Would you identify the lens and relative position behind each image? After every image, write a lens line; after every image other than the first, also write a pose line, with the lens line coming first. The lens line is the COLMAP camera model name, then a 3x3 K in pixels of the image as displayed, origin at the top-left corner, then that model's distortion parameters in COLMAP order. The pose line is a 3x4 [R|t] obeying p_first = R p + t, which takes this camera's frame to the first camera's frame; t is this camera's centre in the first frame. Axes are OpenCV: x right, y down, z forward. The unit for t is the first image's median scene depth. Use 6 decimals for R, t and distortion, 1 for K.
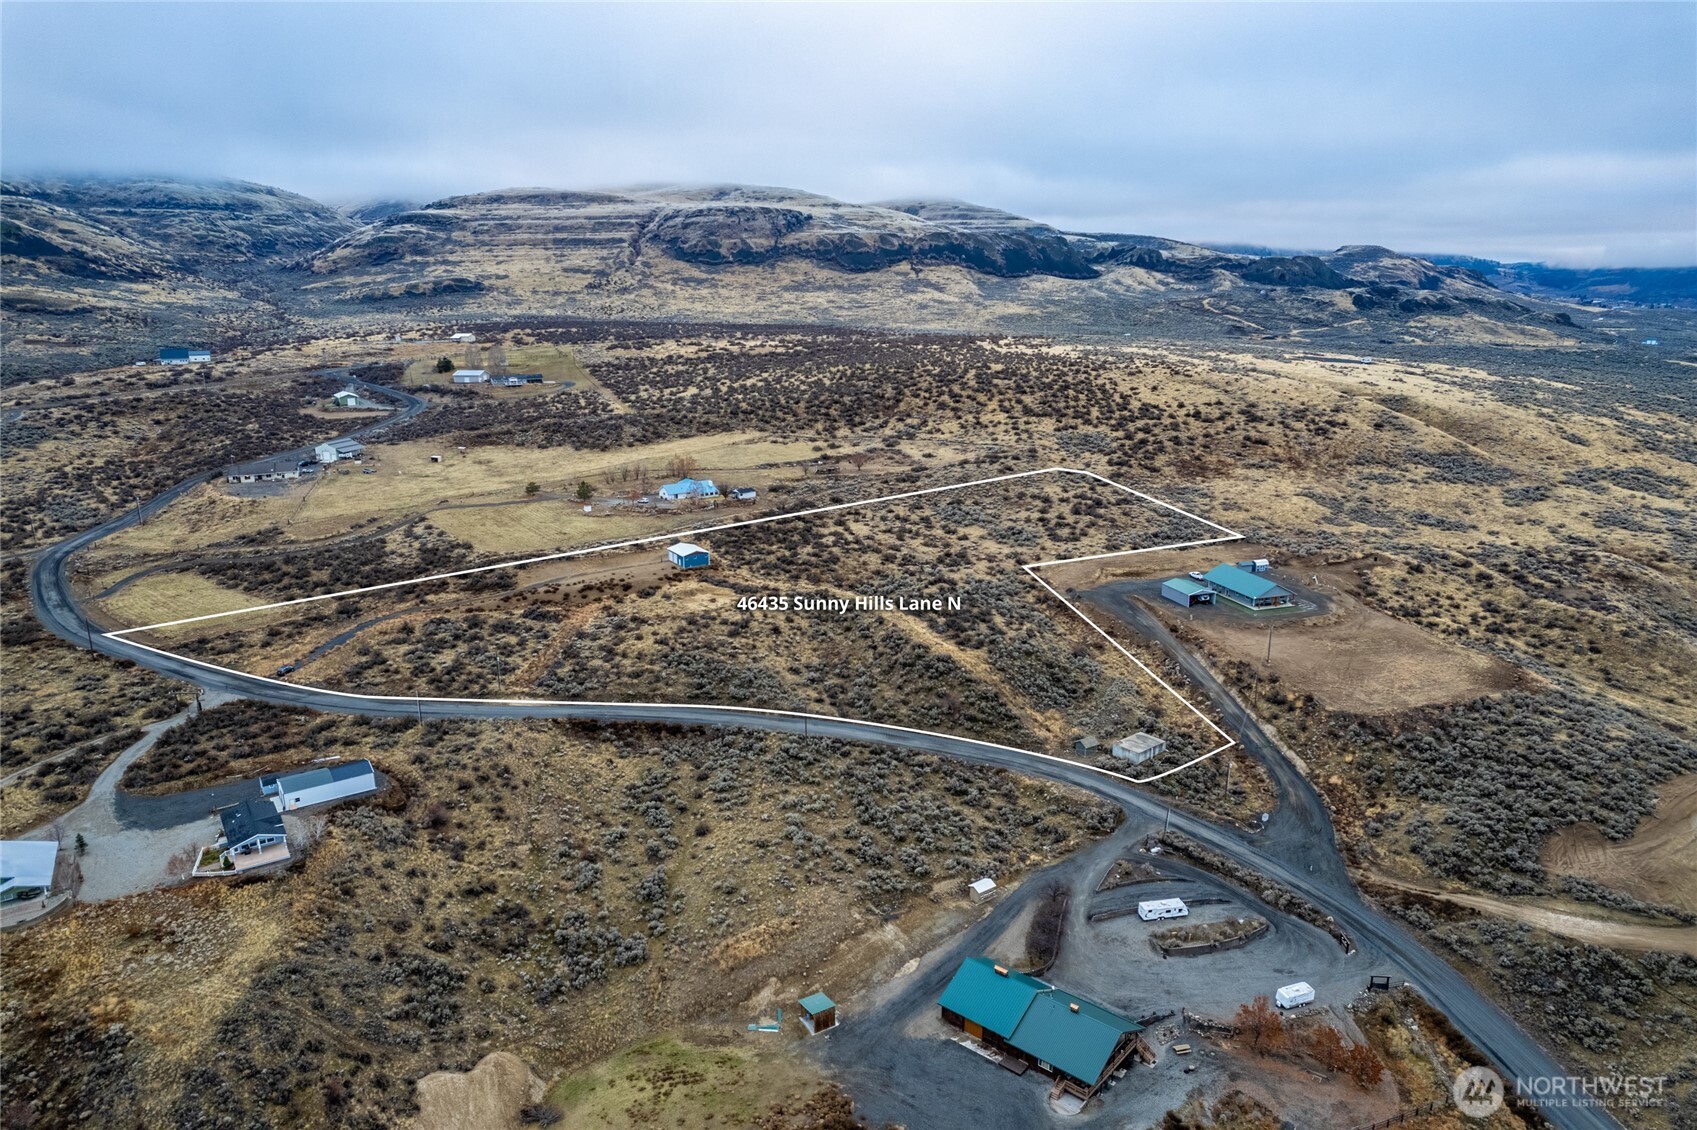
lens RADIAL K [[1087.9, 0, 857.9], [0, 1087.9, 553.9], [0, 0, 1]] dist [-0.078427, 0.074219]
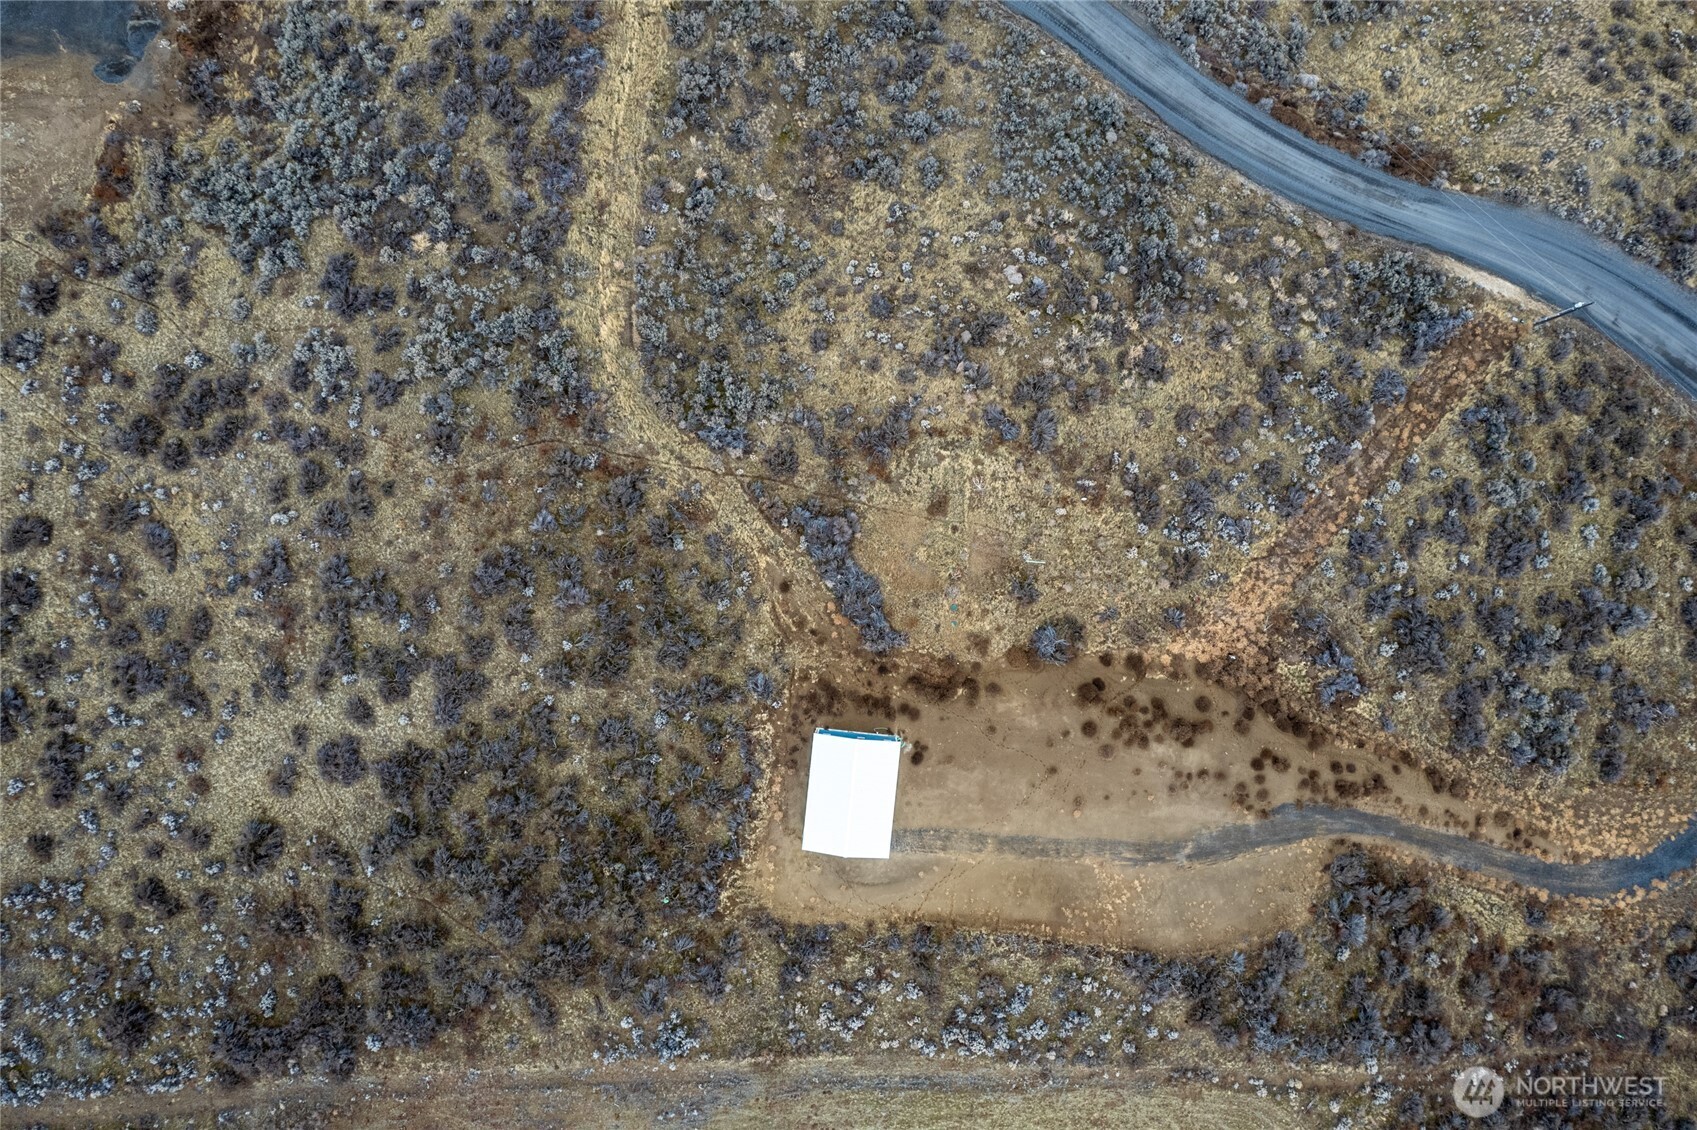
lens RADIAL K [[1087.9, 0, 864.6], [0, 1087.9, 559.5], [0, 0, 1]] dist [-0.078427, 0.074219]
pose [[-0.788878, -0.614546, 0.002210, -0.033911], [0.149608, -0.188557, 0.970600, -0.093036], [-0.596061, 0.766015, 0.240689, 0.253106]]
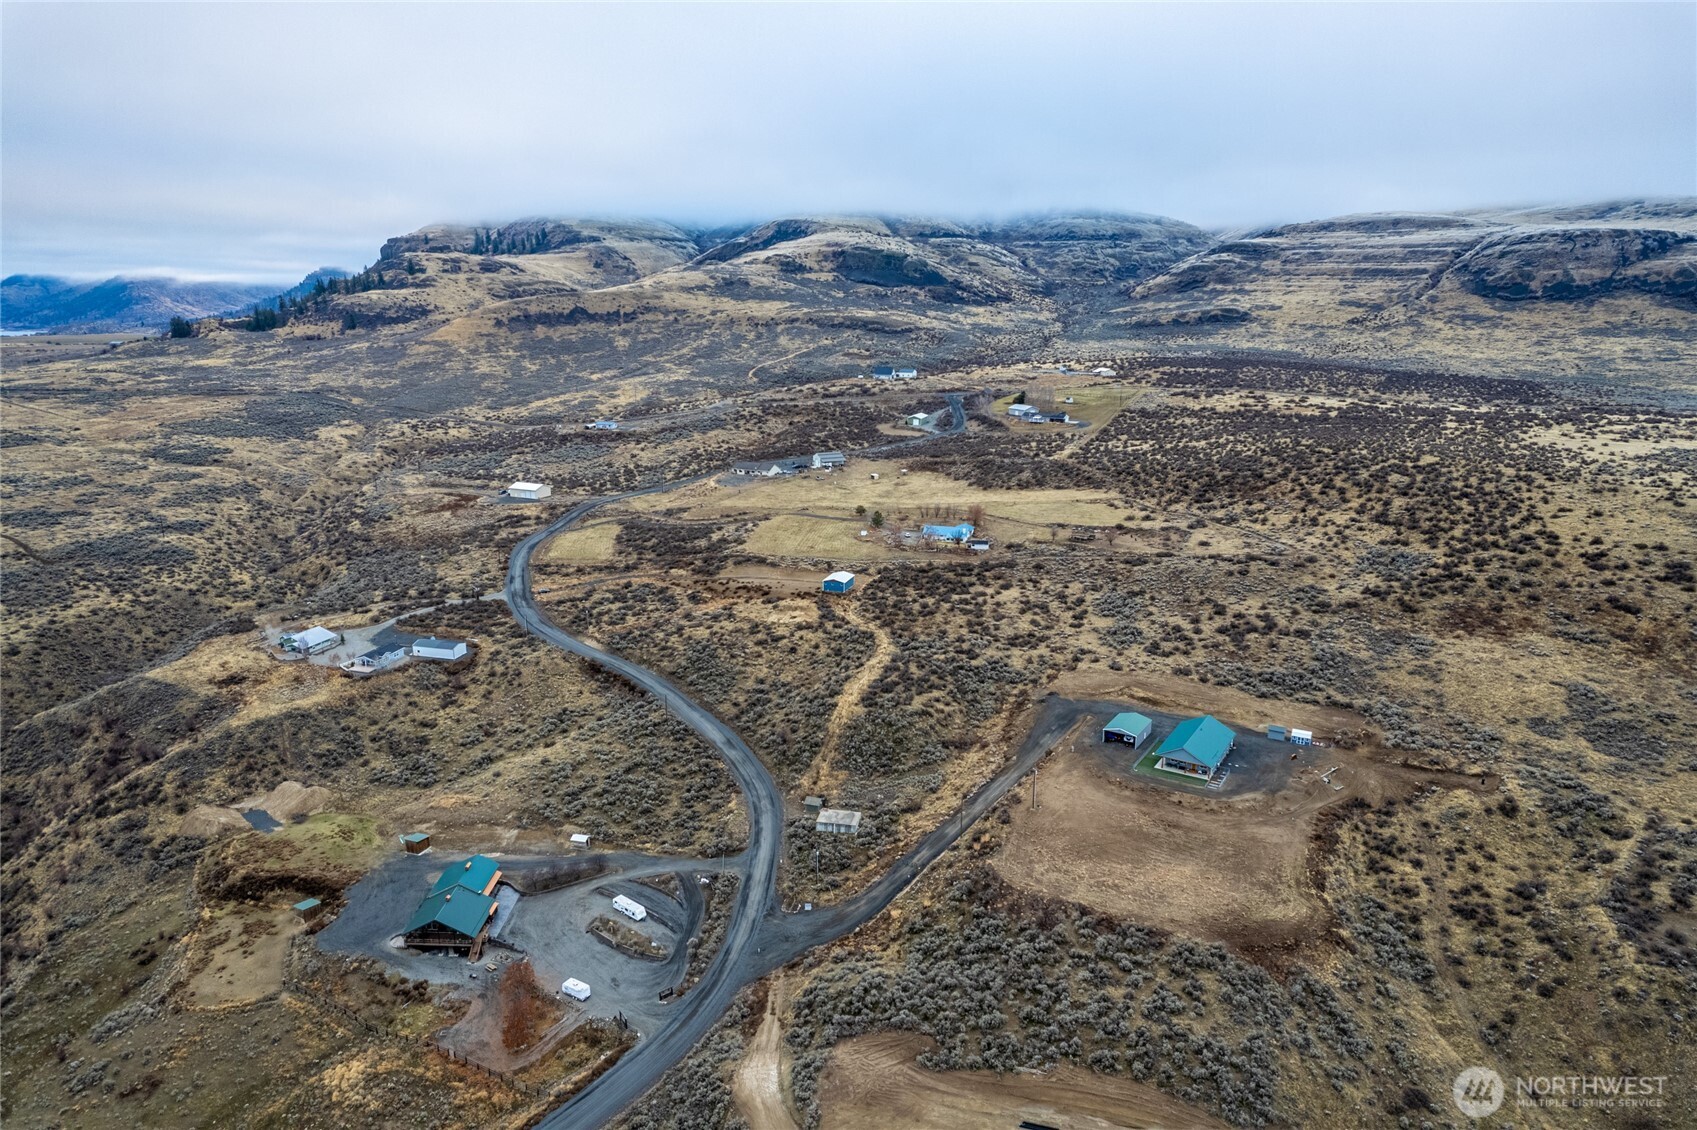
lens RADIAL K [[1087.9, 0, 857.4], [0, 1087.9, 550.8], [0, 0, 1]] dist [-0.078427, 0.074219]
pose [[0.642022, 0.185423, -0.743926, 0.228319], [-0.190691, 0.978441, 0.079306, -0.040039], [0.742594, 0.090943, 0.663539, 0.055578]]
